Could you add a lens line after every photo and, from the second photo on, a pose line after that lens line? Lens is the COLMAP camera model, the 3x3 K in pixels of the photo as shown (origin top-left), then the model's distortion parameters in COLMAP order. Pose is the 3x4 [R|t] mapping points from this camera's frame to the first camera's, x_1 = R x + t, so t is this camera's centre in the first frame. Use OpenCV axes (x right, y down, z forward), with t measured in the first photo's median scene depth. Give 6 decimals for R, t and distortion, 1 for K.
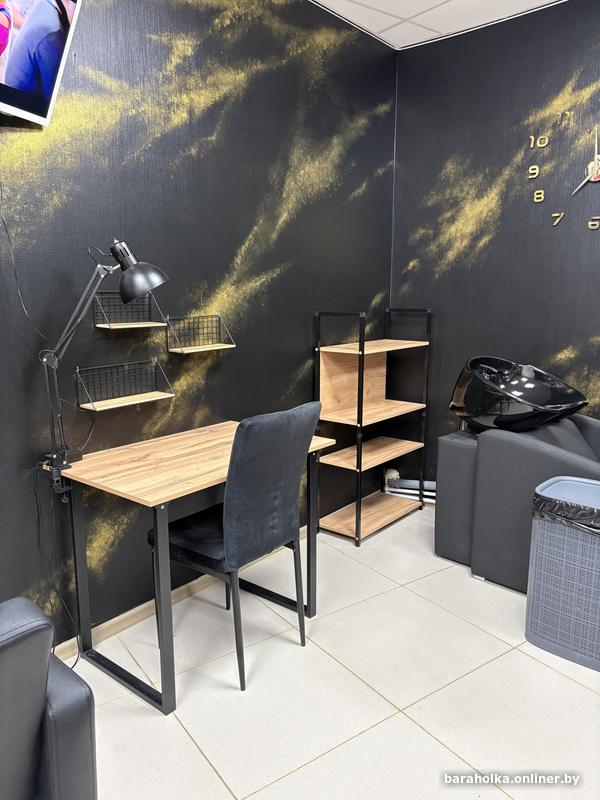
lens RADIAL K [[610.5, 0, 302.9], [0, 610.5, 402.5], [0, 0, 1]] dist [0.056337, -0.058994]
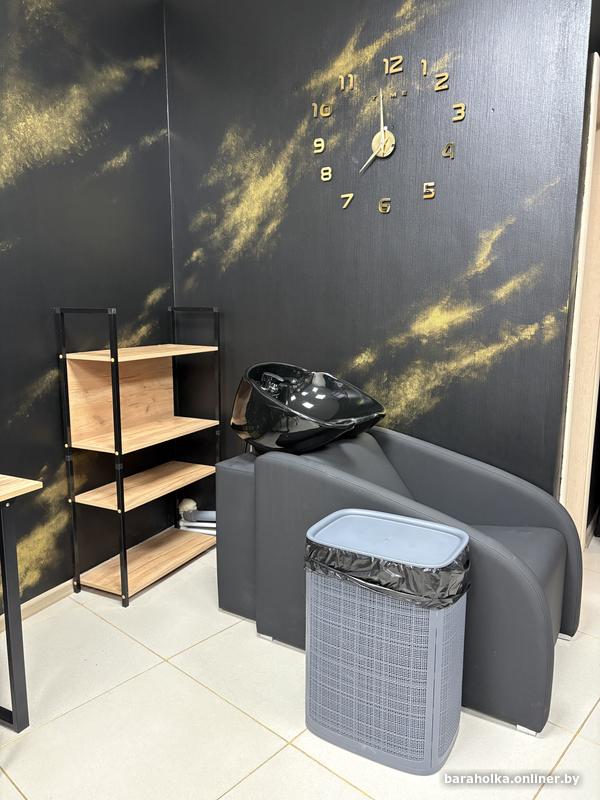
lens RADIAL K [[610.5, 0, 301.3], [0, 610.5, 399.6], [0, 0, 1]] dist [0.056337, -0.058994]
pose [[0.976650, -0.031553, 0.212508, 0.162249], [0.035924, 0.999214, -0.016739, -0.009799], [-0.211812, 0.023982, 0.977016, 0.187609]]
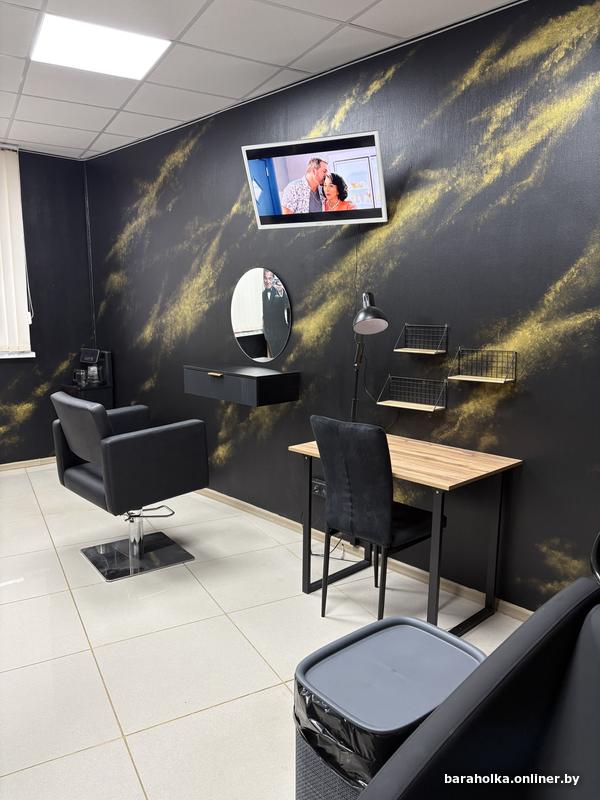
lens RADIAL K [[610.5, 0, 303.0], [0, 610.5, 397.2], [0, 0, 1]] dist [0.056337, -0.058994]
pose [[-0.126965, 0.148153, -0.980781, 0.787709], [-0.187105, 0.967455, 0.170361, -0.152469], [0.974100, 0.205139, -0.095113, 0.662526]]
